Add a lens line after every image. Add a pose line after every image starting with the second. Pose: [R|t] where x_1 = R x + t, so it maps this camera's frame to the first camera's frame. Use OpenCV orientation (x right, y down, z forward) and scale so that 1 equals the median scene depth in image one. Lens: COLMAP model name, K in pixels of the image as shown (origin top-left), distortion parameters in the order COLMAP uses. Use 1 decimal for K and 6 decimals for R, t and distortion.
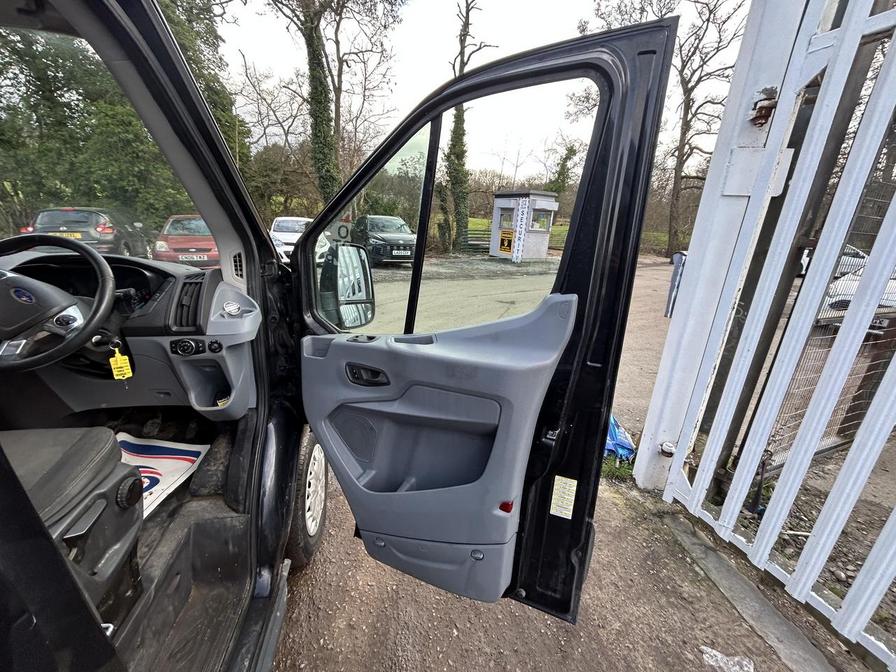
lens RADIAL K [[360.9, 0, 450.2], [0, 360.9, 335.5], [0, 0, 1]] dist [-0.007190, 0.000312]
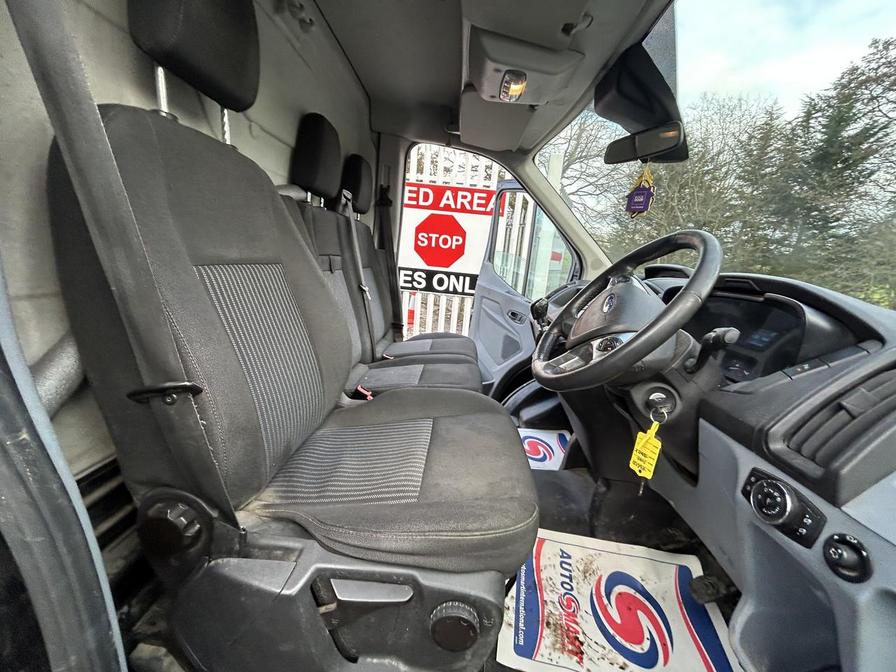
lens RADIAL K [[360.9, 0, 450.2], [0, 360.9, 335.5], [0, 0, 1]] dist [-0.007190, 0.000312]
pose [[-0.214705, 0.139553, -0.966658, -0.026857], [-0.408568, 0.886145, 0.218676, -0.005647], [0.887116, 0.441896, -0.133243, 0.056584]]
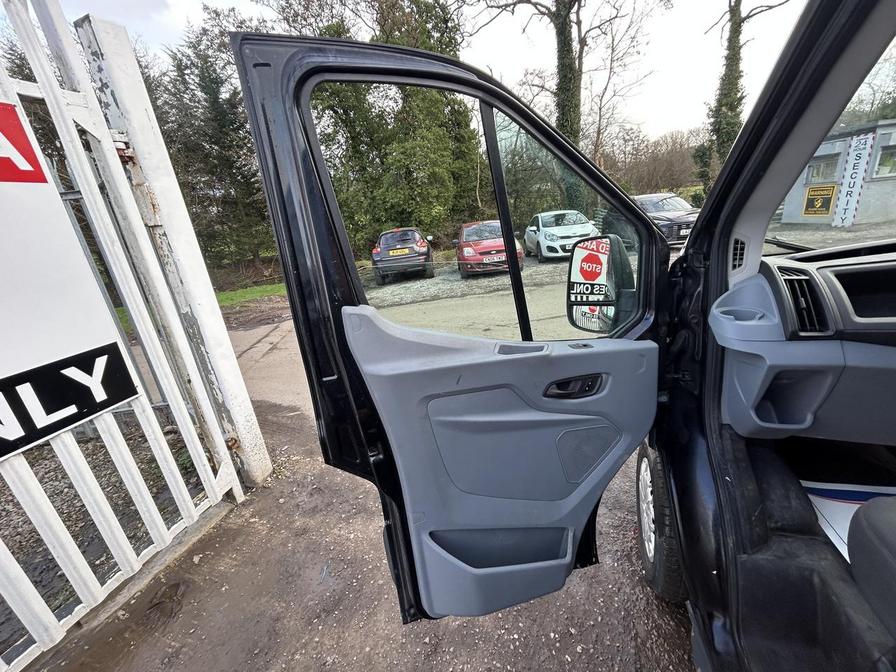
lens RADIAL K [[360.9, 0, 450.2], [0, 360.9, 335.5], [0, 0, 1]] dist [-0.007190, 0.000312]
pose [[0.882058, -0.002204, -0.471135, -0.185859], [0.010597, 0.999829, 0.015163, -0.000973], [0.471021, -0.018367, 0.881931, -0.023358]]
